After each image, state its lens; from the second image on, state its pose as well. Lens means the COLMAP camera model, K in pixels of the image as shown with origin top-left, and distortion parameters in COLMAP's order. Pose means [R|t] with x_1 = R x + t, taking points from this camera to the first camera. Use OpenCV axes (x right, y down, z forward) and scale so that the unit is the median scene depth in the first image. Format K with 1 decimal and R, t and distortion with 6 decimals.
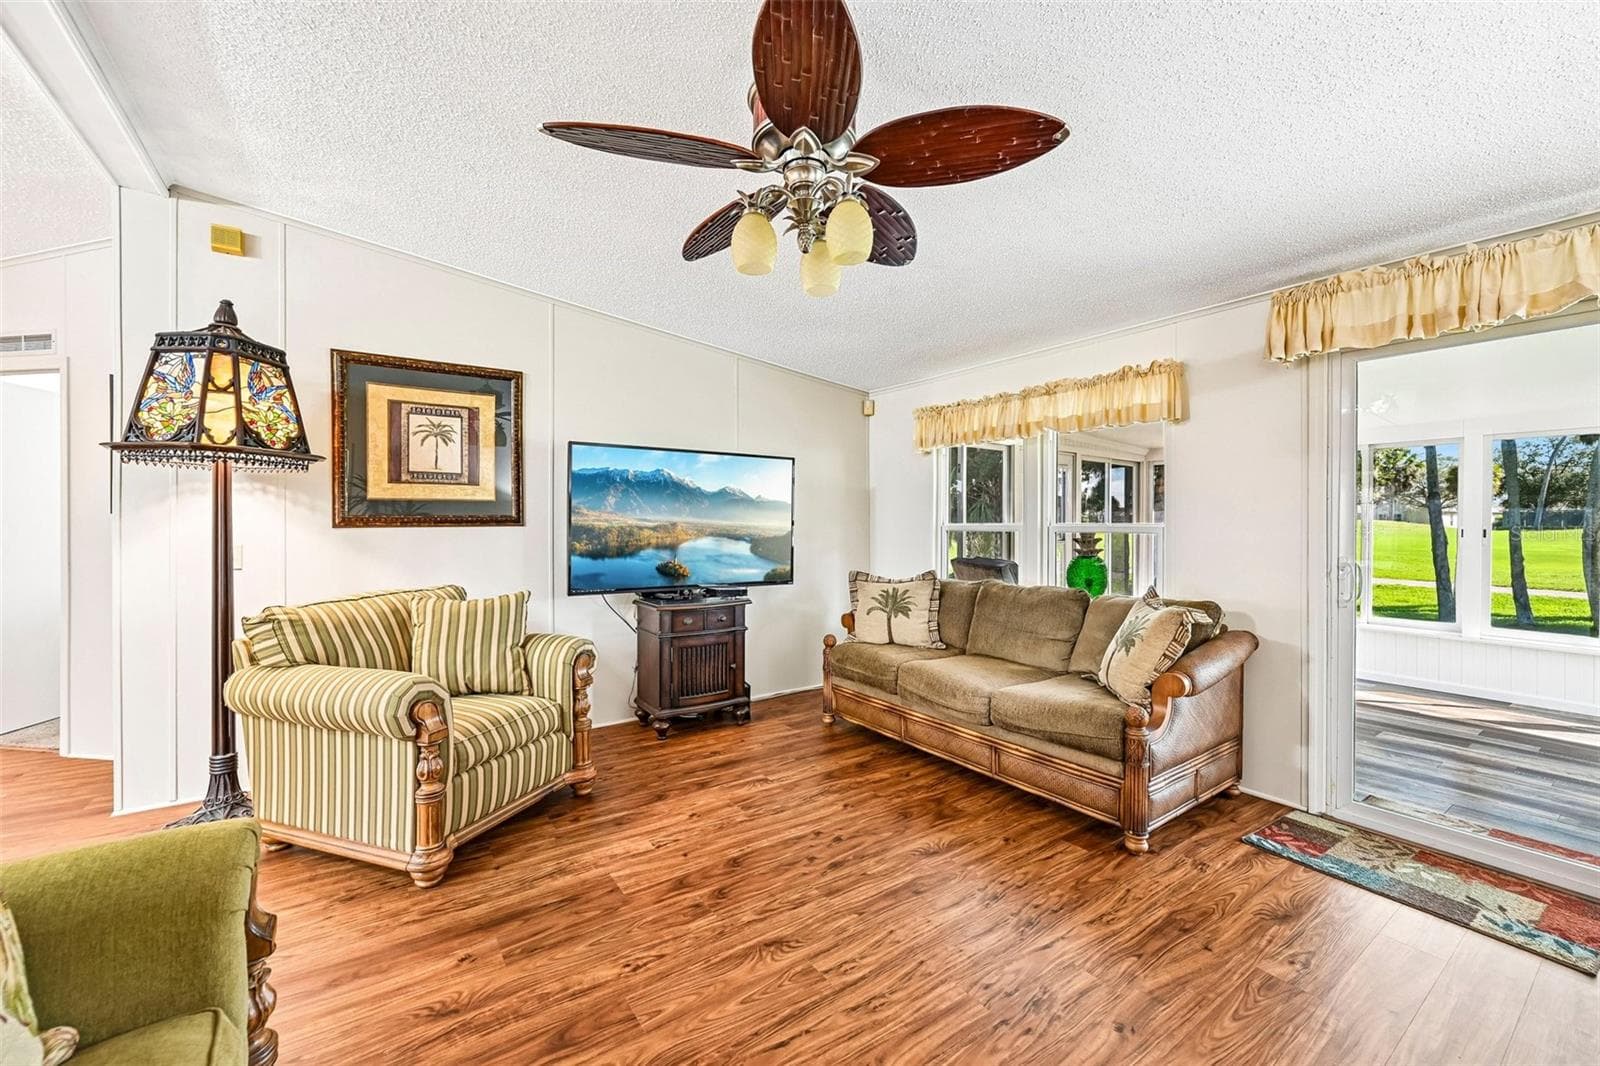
lens RADIAL K [[632.8, 0, 803.9], [0, 632.8, 531.2], [0, 0, 1]] dist [-0.000186, 0.000148]
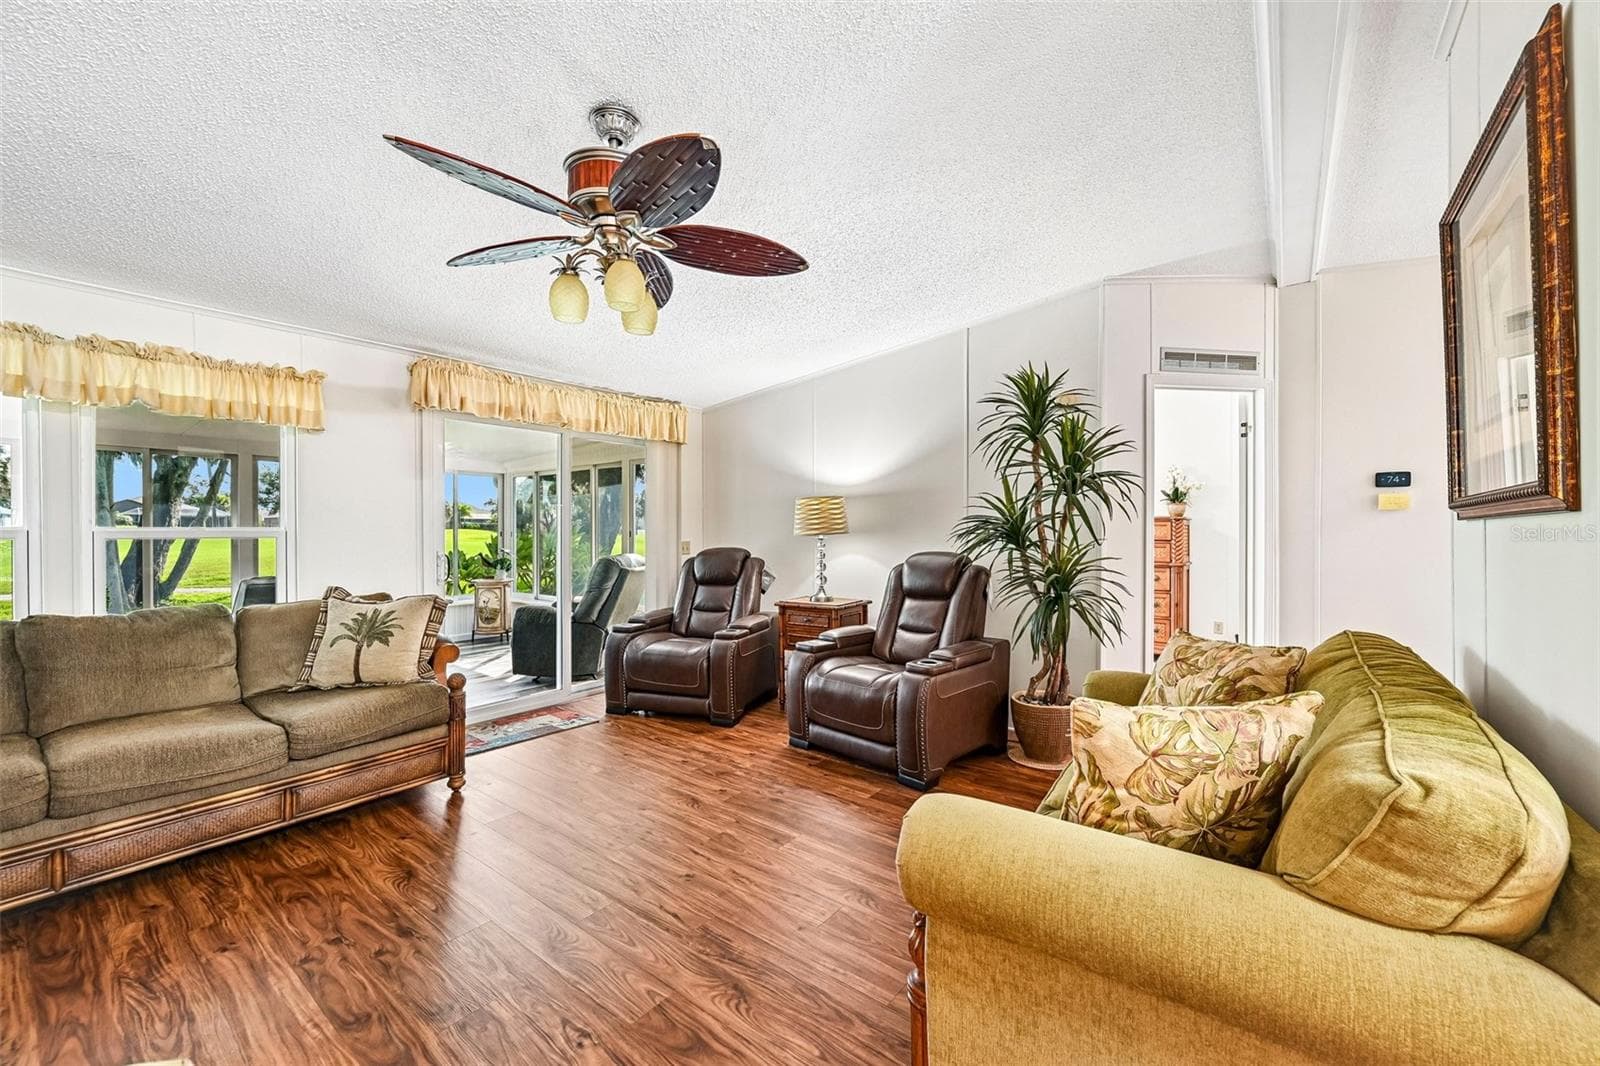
lens RADIAL K [[632.8, 0, 803.9], [0, 632.8, 531.2], [0, 0, 1]] dist [-0.000186, 0.000148]
pose [[-0.287254, -0.014178, 0.957749, -0.782443], [0.006071, 0.999843, 0.016622, -0.021998], [-0.957835, 0.010589, -0.287123, 0.618451]]
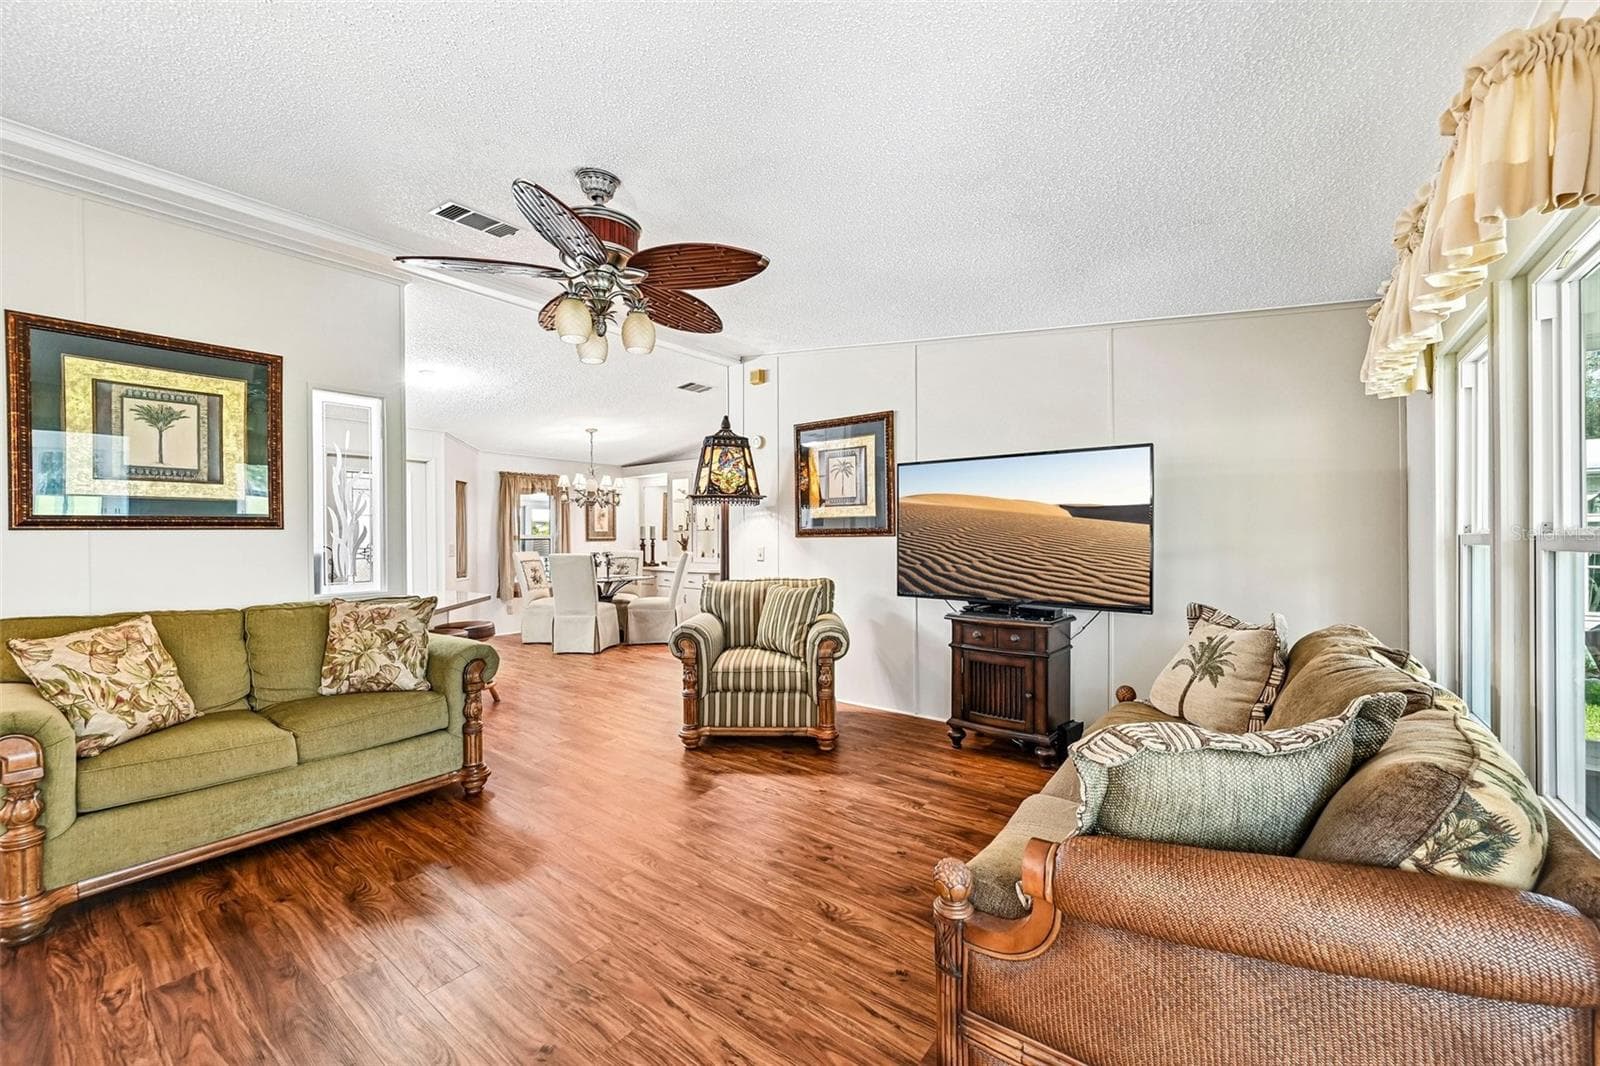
lens RADIAL K [[632.8, 0, 803.9], [0, 632.8, 531.2], [0, 0, 1]] dist [-0.000186, 0.000148]
pose [[0.304929, -0.008277, -0.952339, 0.900672], [-0.007701, 0.999908, -0.011156, -0.003102], [0.952344, 0.010735, 0.304837, 0.622064]]
